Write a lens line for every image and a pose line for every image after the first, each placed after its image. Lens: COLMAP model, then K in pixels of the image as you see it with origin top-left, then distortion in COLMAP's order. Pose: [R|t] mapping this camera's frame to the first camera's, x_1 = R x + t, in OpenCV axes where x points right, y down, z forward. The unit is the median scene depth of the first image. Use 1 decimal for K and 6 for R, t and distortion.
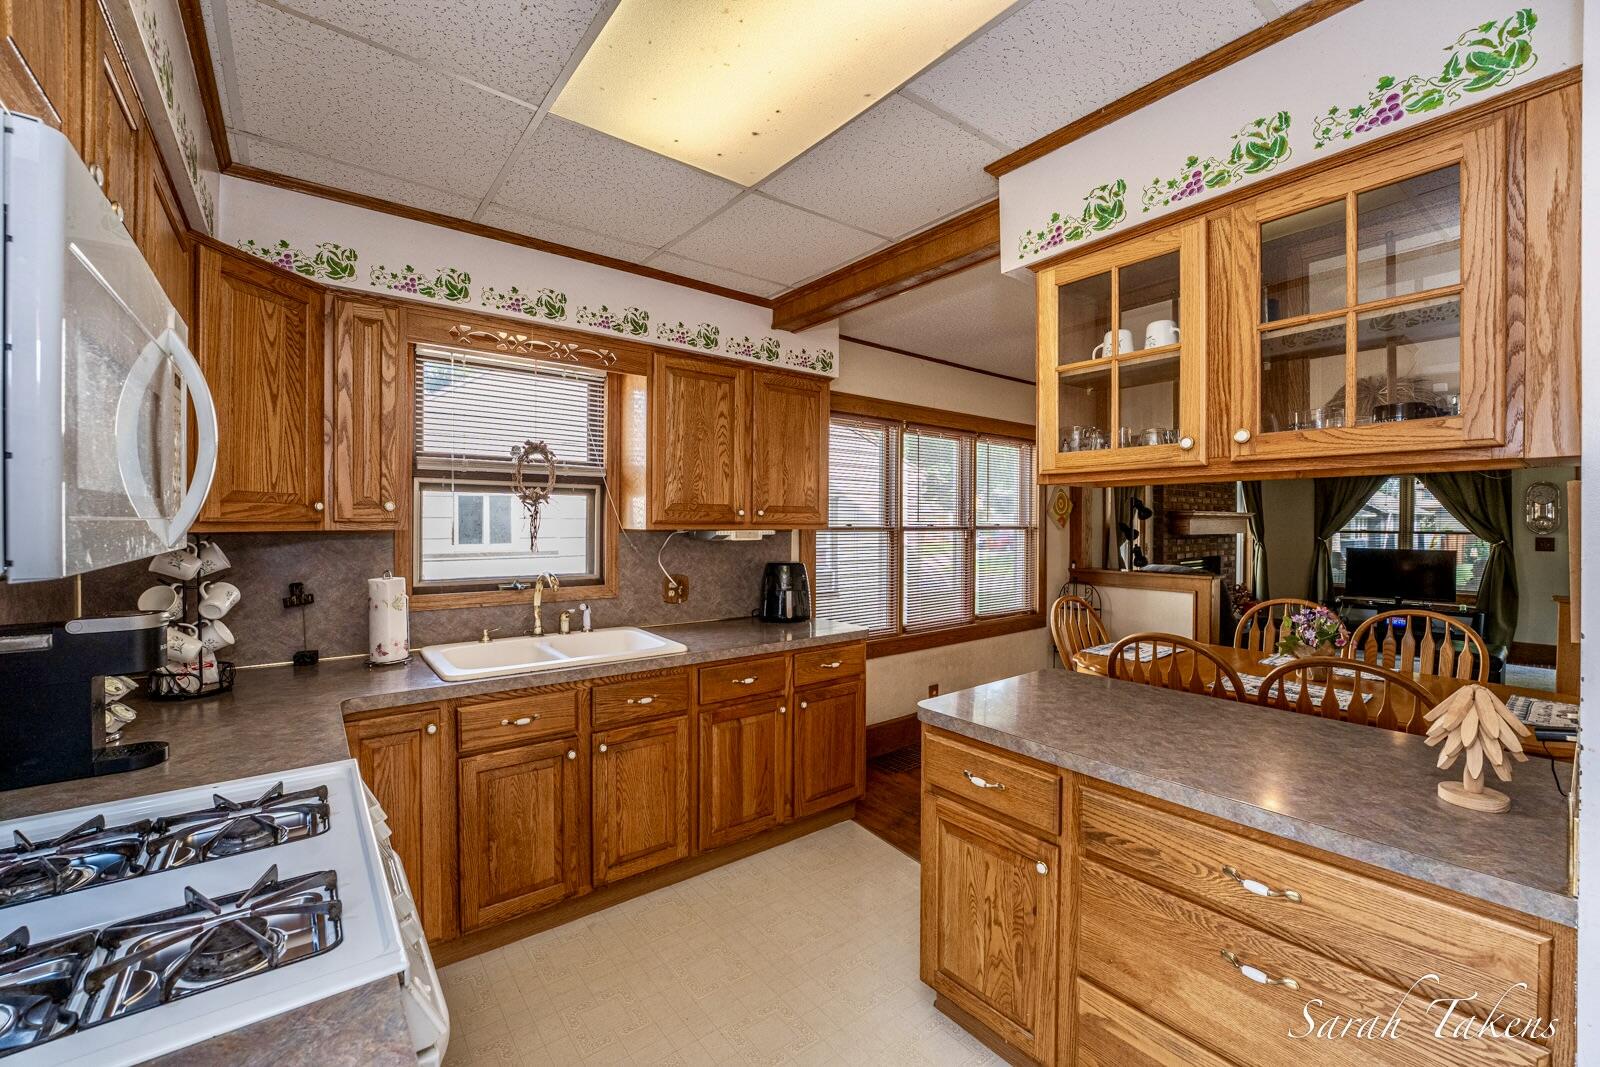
lens RADIAL K [[649.3, 0, 797.5], [0, 649.3, 532.2], [0, 0, 1]] dist [-0.029432, 0.004417]
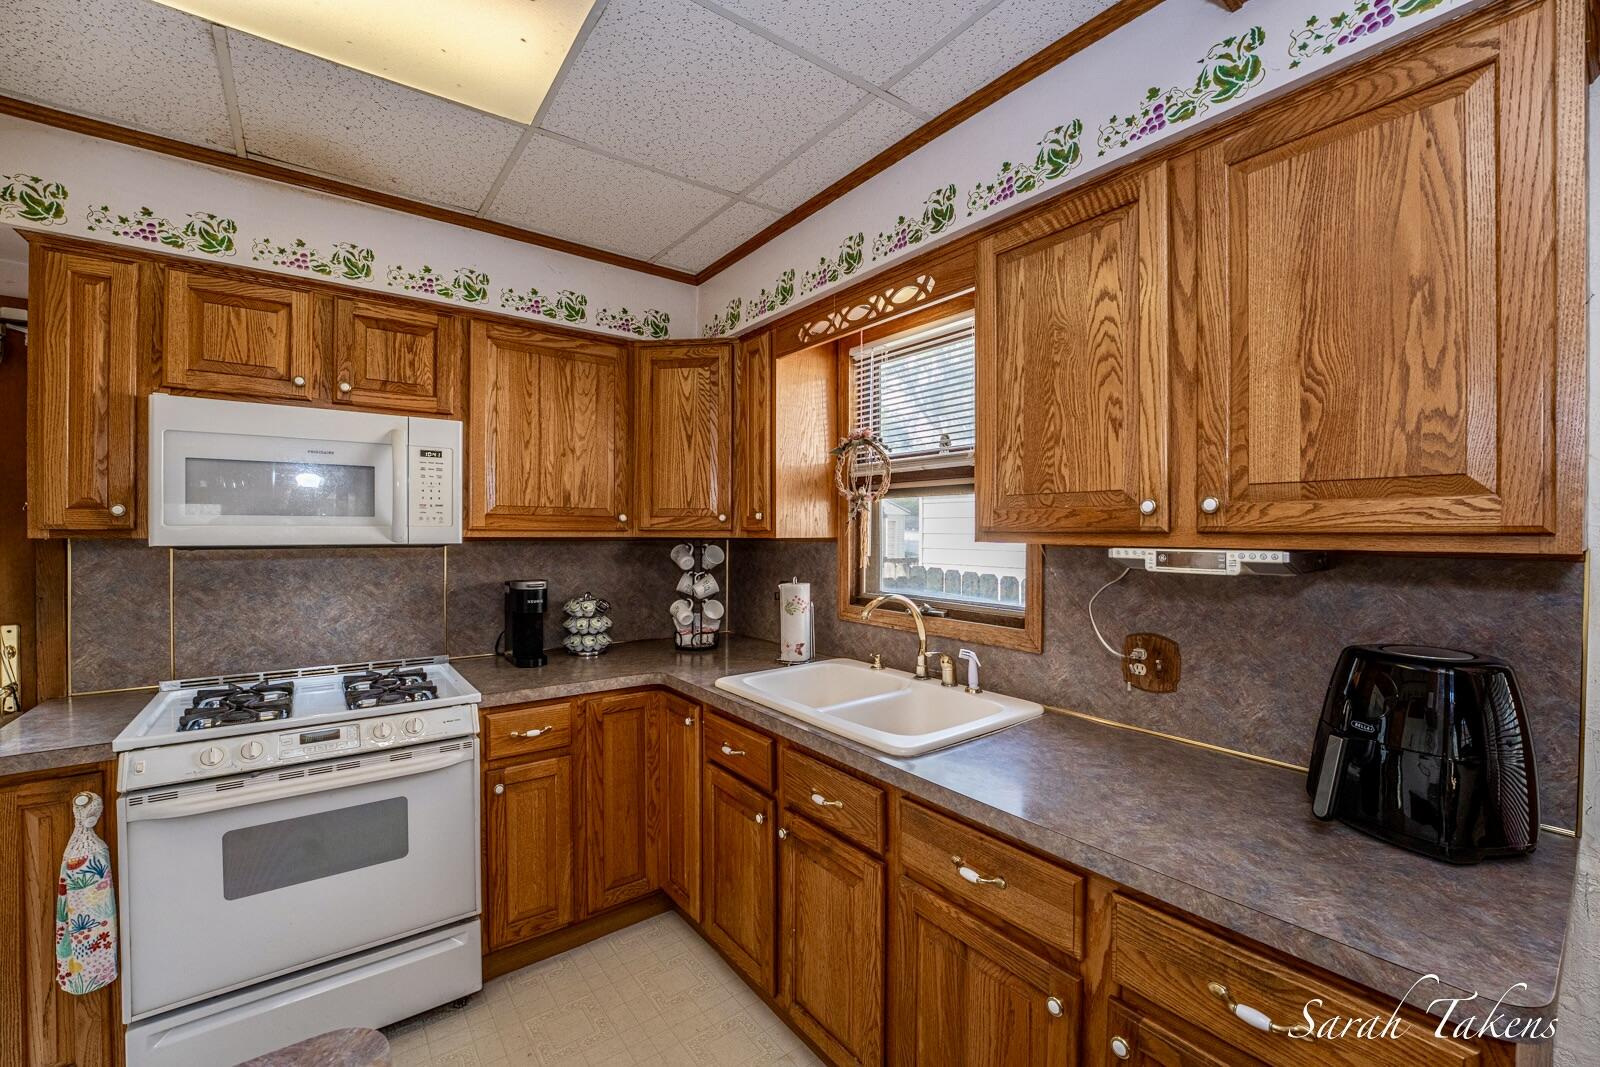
lens RADIAL K [[649.3, 0, 799.9], [0, 649.3, 537.0], [0, 0, 1]] dist [-0.029432, 0.004417]
pose [[-0.019211, 0.005884, -0.999798, 0.231793], [-0.016983, 0.999836, 0.006210, -0.006171], [0.999671, 0.017099, -0.019108, 0.537743]]
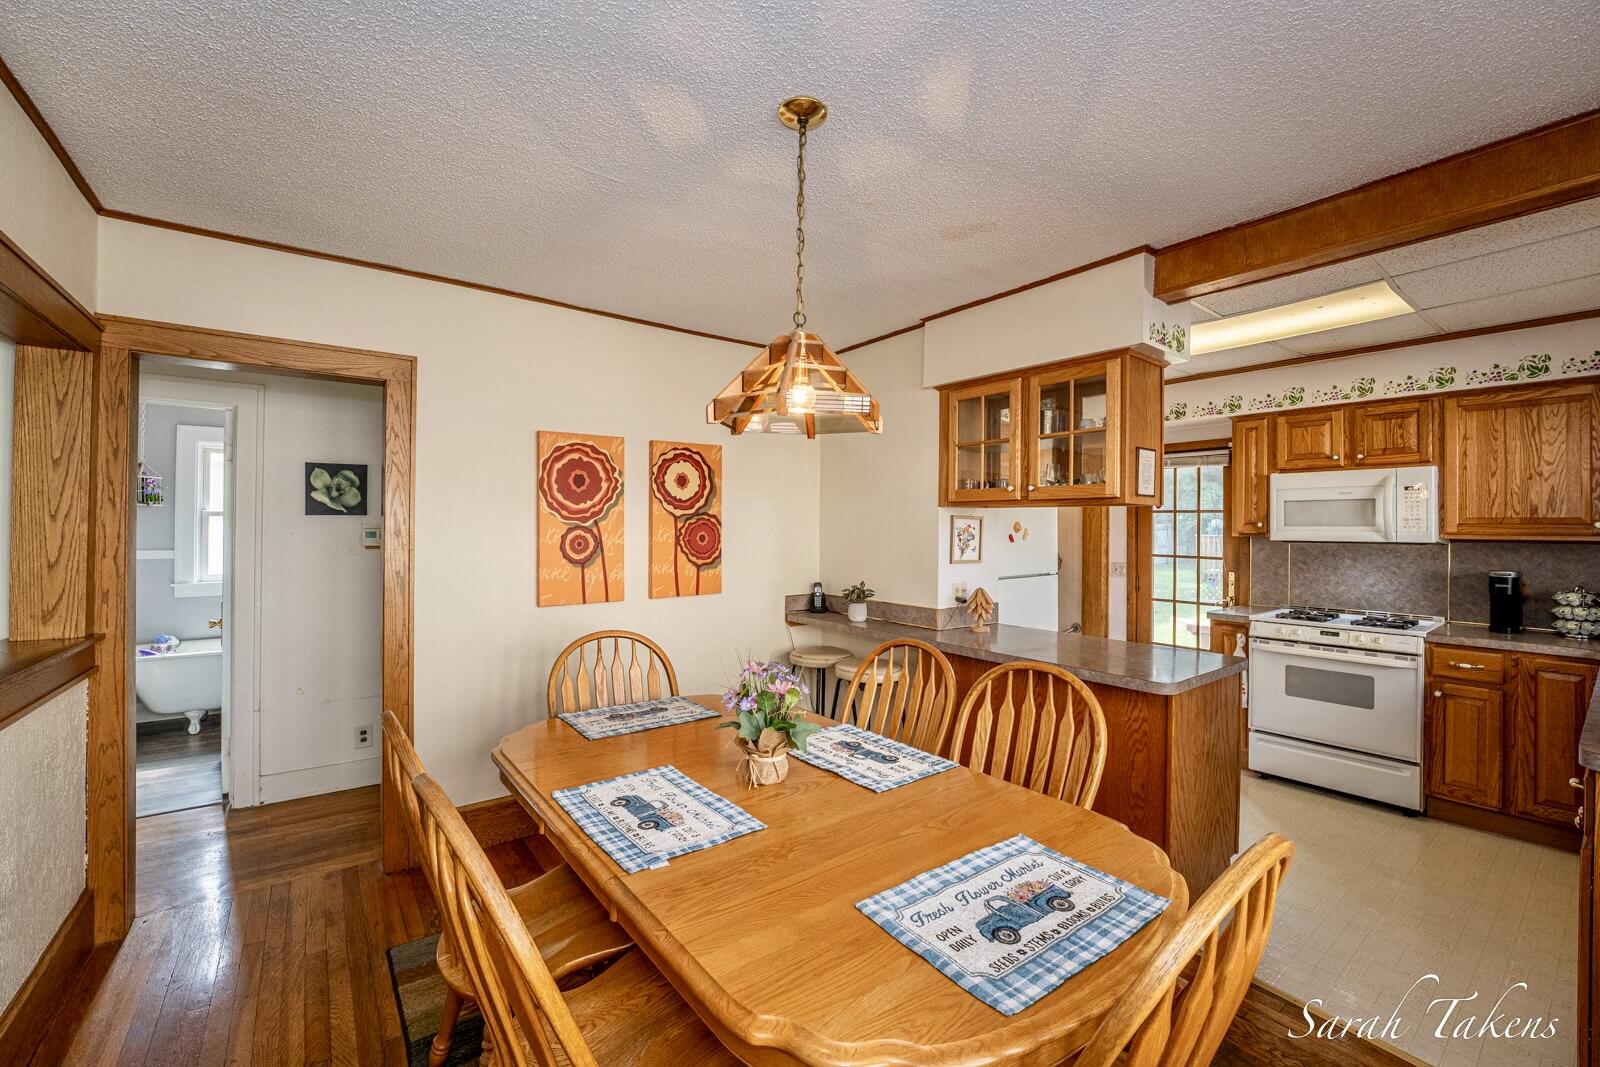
lens RADIAL K [[649.3, 0, 813.6], [0, 649.3, 521.0], [0, 0, 1]] dist [-0.029432, 0.004417]
pose [[-0.999875, -0.009384, 0.012712, 0.491609], [-0.009350, 0.999953, 0.002748, -0.015213], [-0.012737, 0.002629, -0.999915, 1.054263]]
